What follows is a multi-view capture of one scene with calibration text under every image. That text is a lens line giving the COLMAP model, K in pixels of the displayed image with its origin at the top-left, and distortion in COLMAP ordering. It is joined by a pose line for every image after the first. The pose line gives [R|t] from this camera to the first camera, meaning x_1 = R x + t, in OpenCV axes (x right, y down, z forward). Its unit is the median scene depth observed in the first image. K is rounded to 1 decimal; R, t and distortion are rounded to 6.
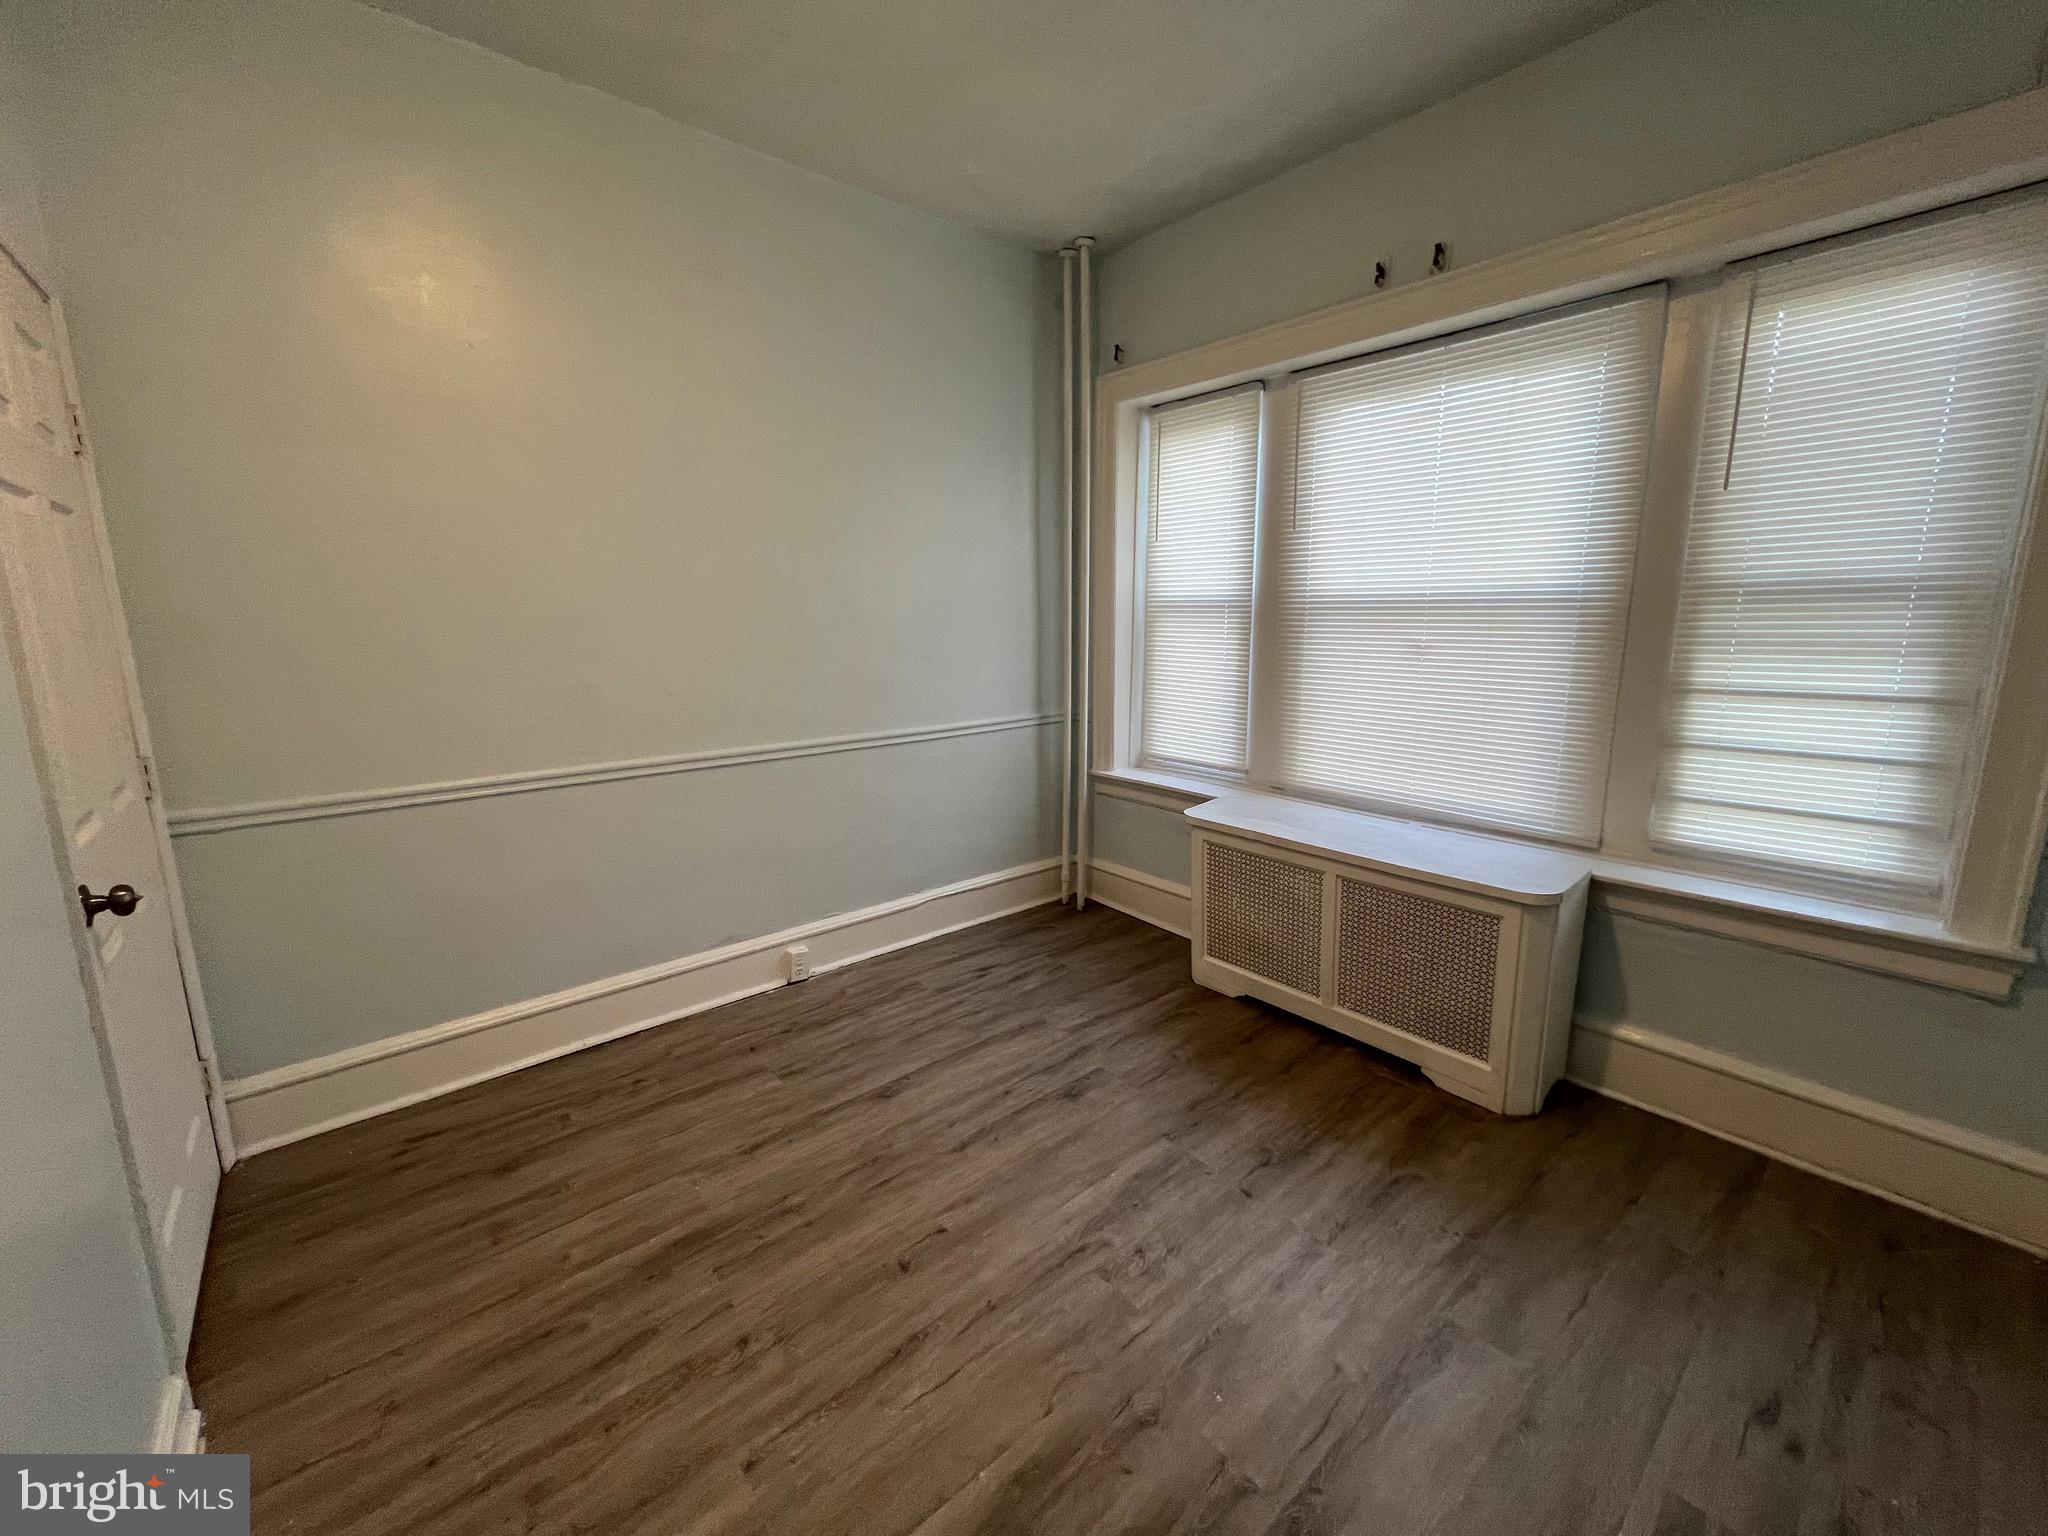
lens RADIAL K [[821.2, 0, 1017.7], [0, 821.2, 757.6], [0, 0, 1]] dist [-0.000487, 0.000182]
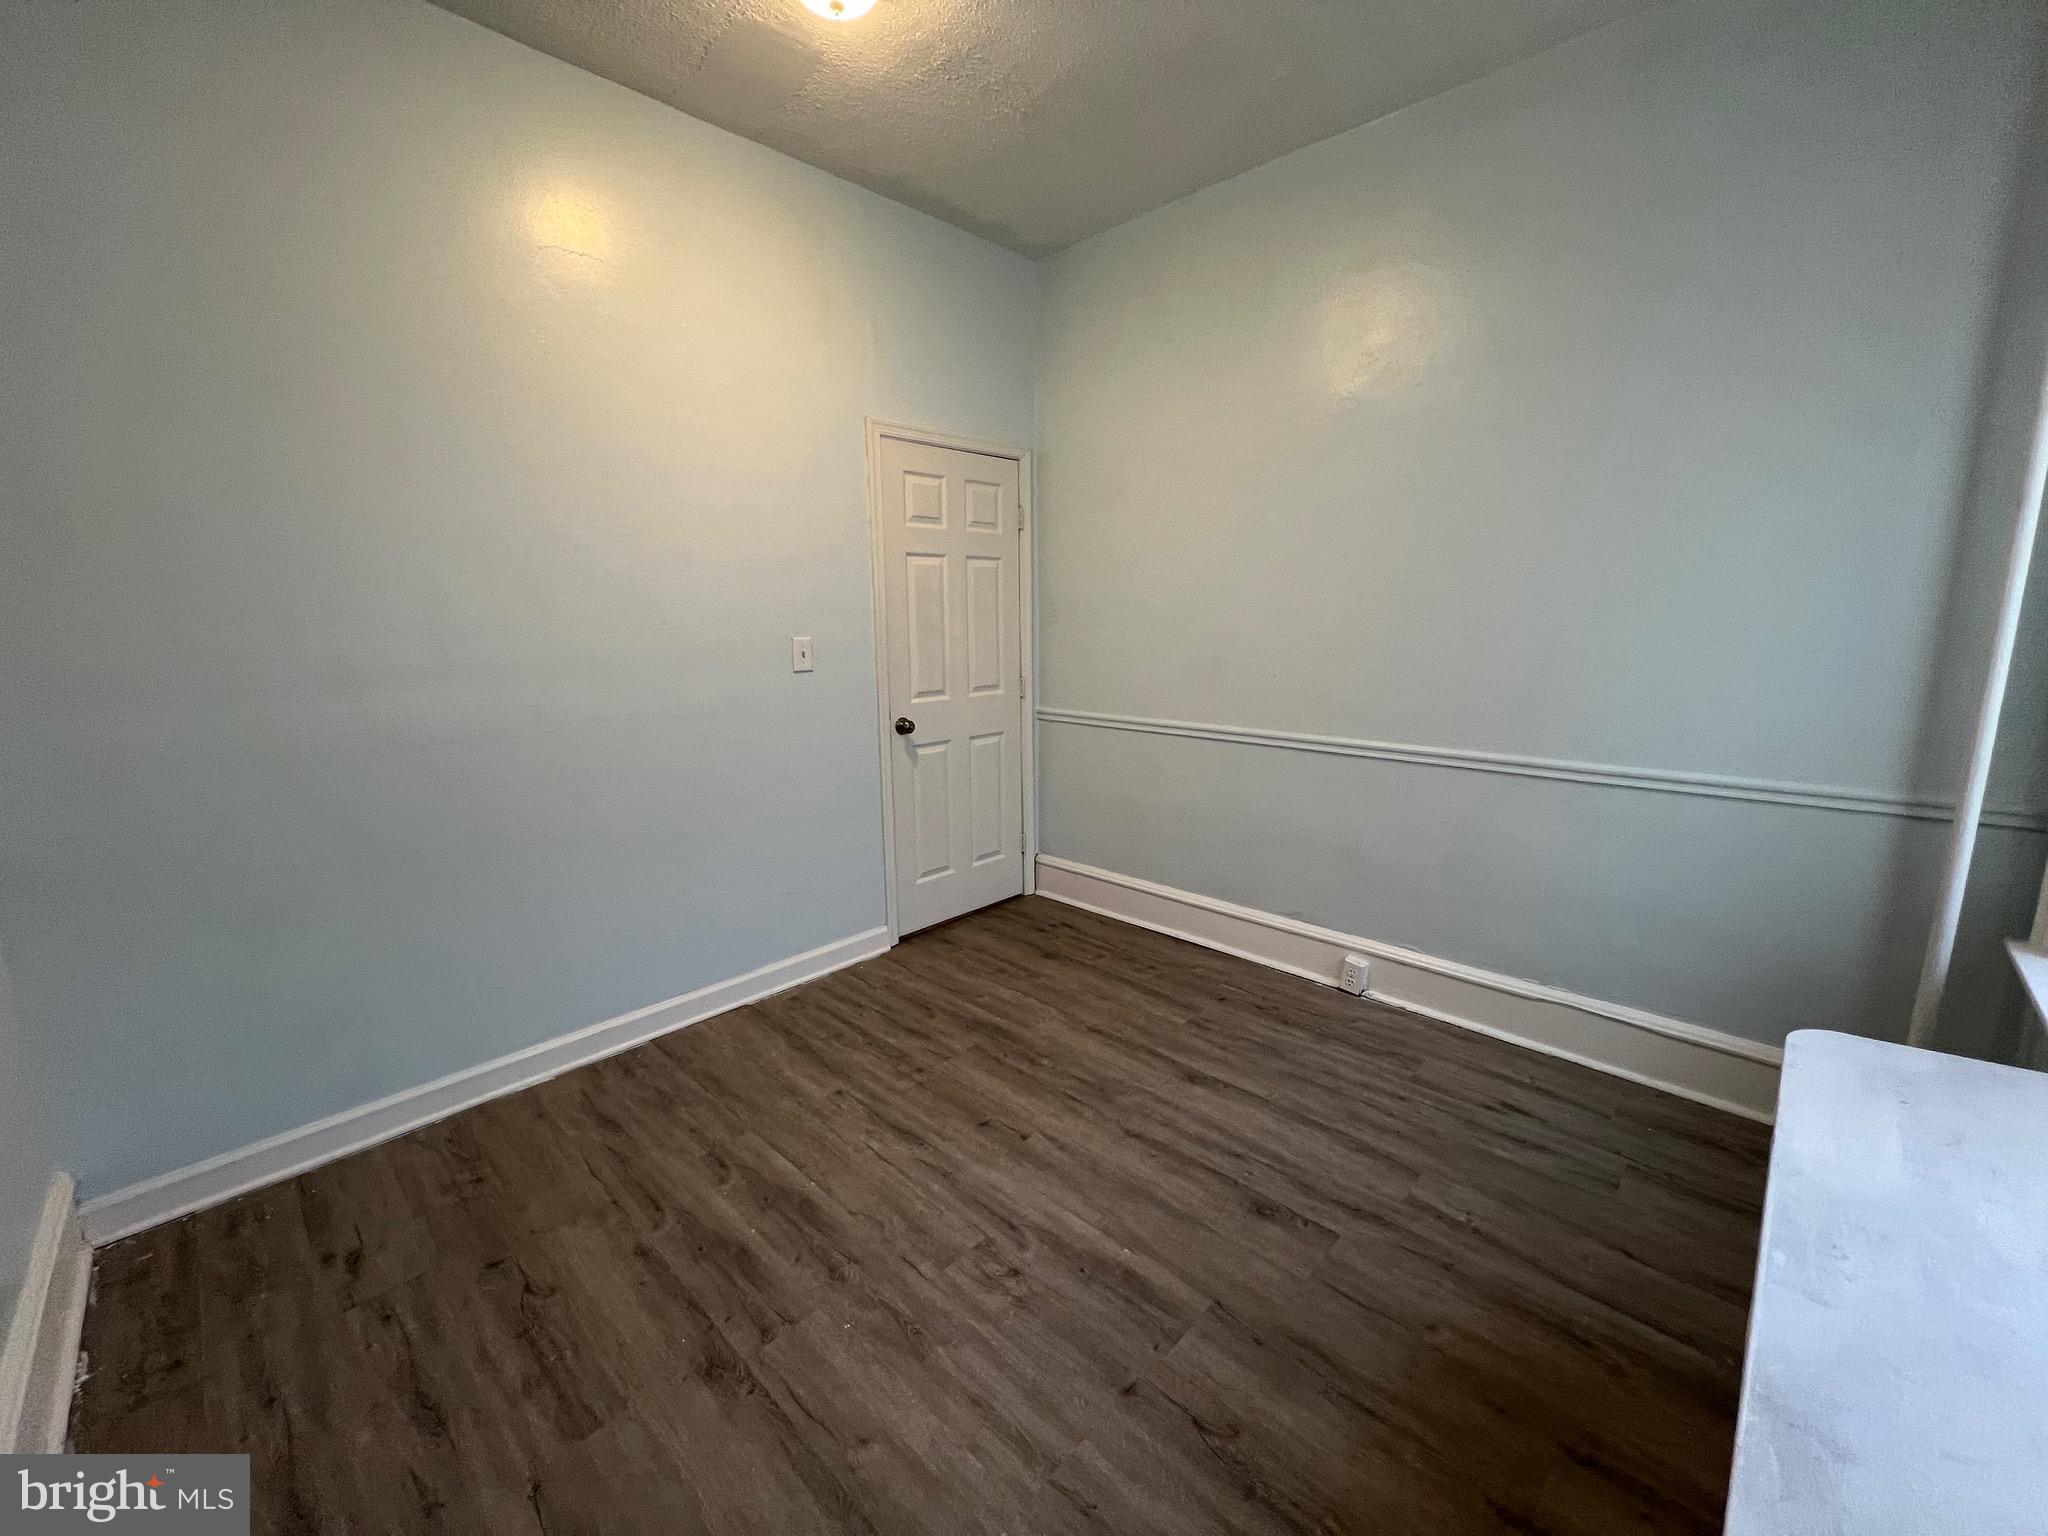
lens RADIAL K [[821.2, 0, 1017.7], [0, 821.2, 757.6], [0, 0, 1]] dist [-0.000487, 0.000182]
pose [[0.089504, 0.181484, -0.979312, 0.846182], [-0.167686, 0.971969, 0.164797, -0.120765], [0.981769, 0.149467, 0.117428, 0.694335]]
